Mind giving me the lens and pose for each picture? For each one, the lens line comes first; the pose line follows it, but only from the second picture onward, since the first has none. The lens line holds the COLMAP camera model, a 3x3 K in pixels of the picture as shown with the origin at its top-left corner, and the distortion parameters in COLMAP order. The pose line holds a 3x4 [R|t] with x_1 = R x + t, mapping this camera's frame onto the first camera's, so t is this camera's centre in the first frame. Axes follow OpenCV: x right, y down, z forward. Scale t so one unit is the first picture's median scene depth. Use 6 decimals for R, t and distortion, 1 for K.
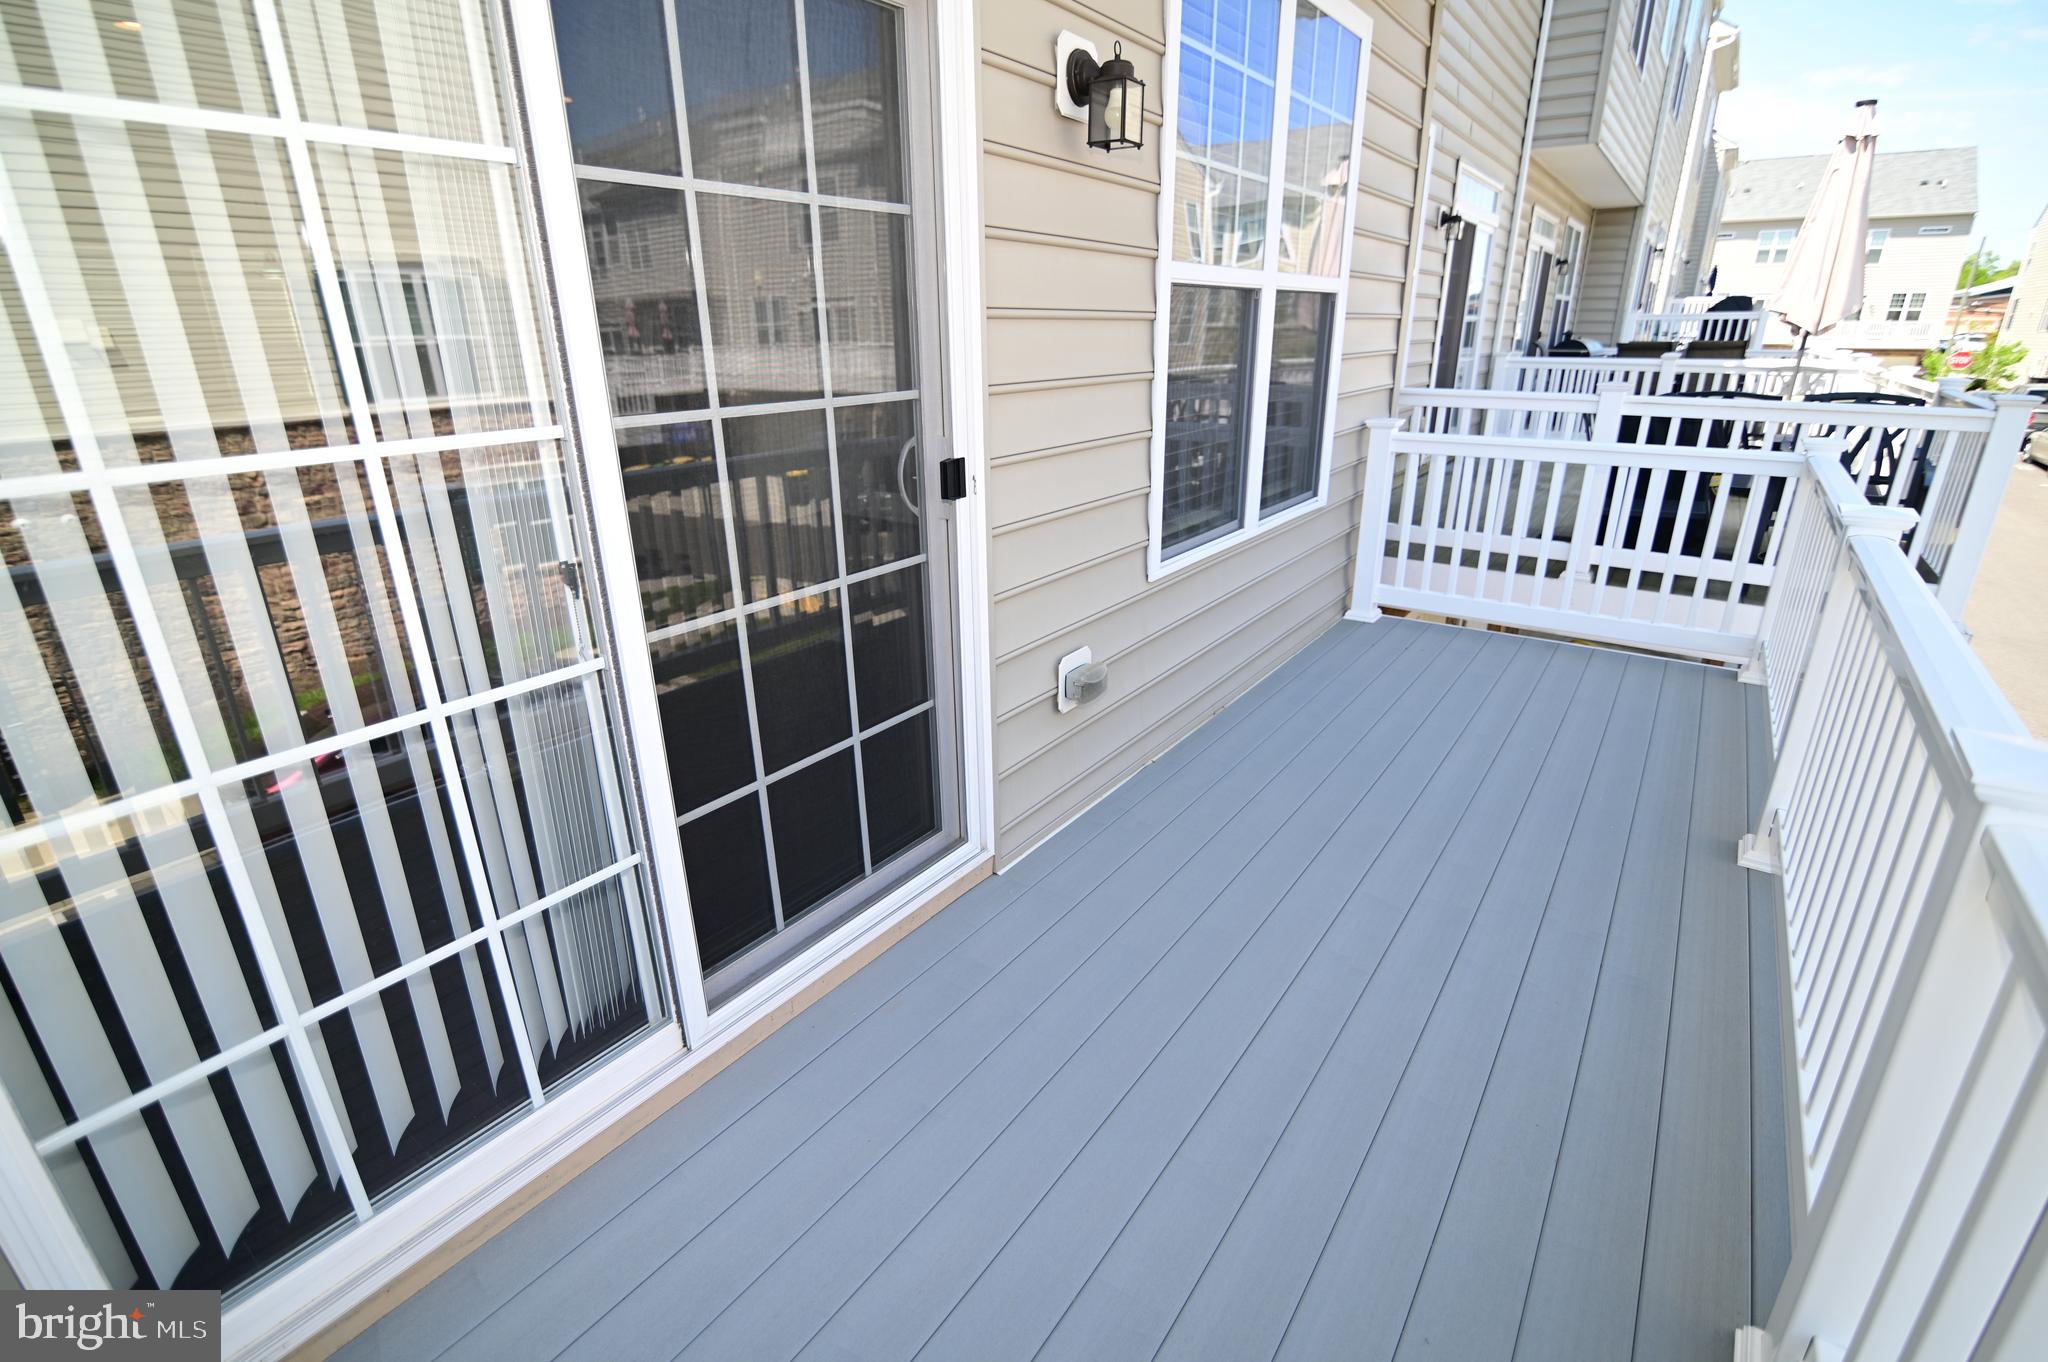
lens RADIAL K [[934.8, 0, 1029.6], [0, 934.8, 684.2], [0, 0, 1]] dist [-0.021952, 0.002270]
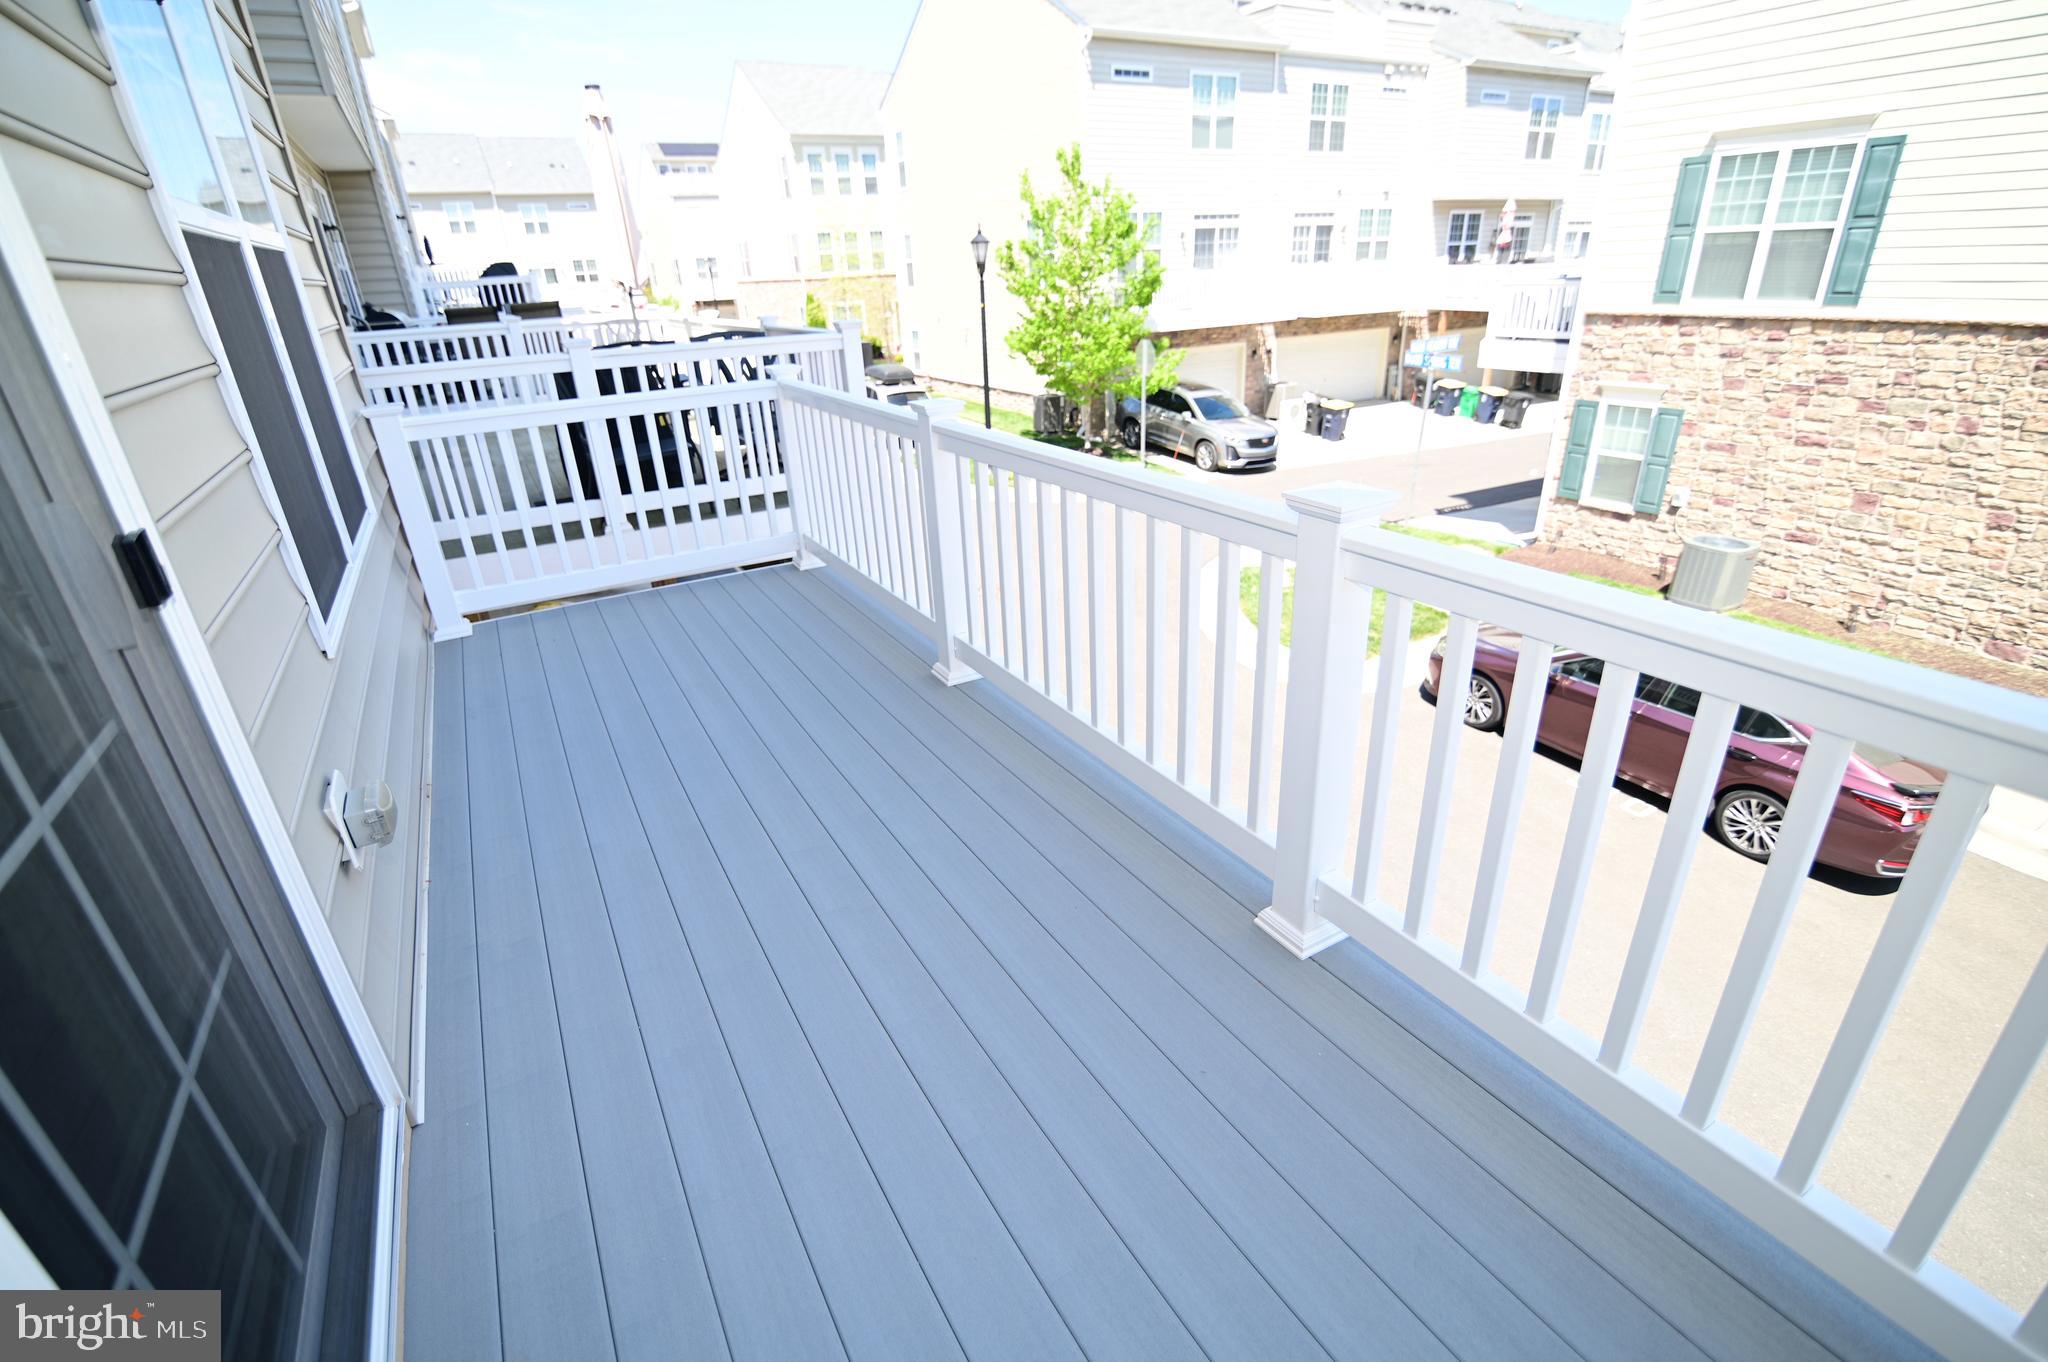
lens RADIAL K [[934.8, 0, 1022.5], [0, 934.8, 680.7], [0, 0, 1]] dist [-0.021952, 0.002270]
pose [[0.422841, -0.377344, 0.823904, -0.146423], [0.358467, 0.904673, 0.230364, -0.042289], [-0.832290, 0.197935, 0.517798, 0.127760]]
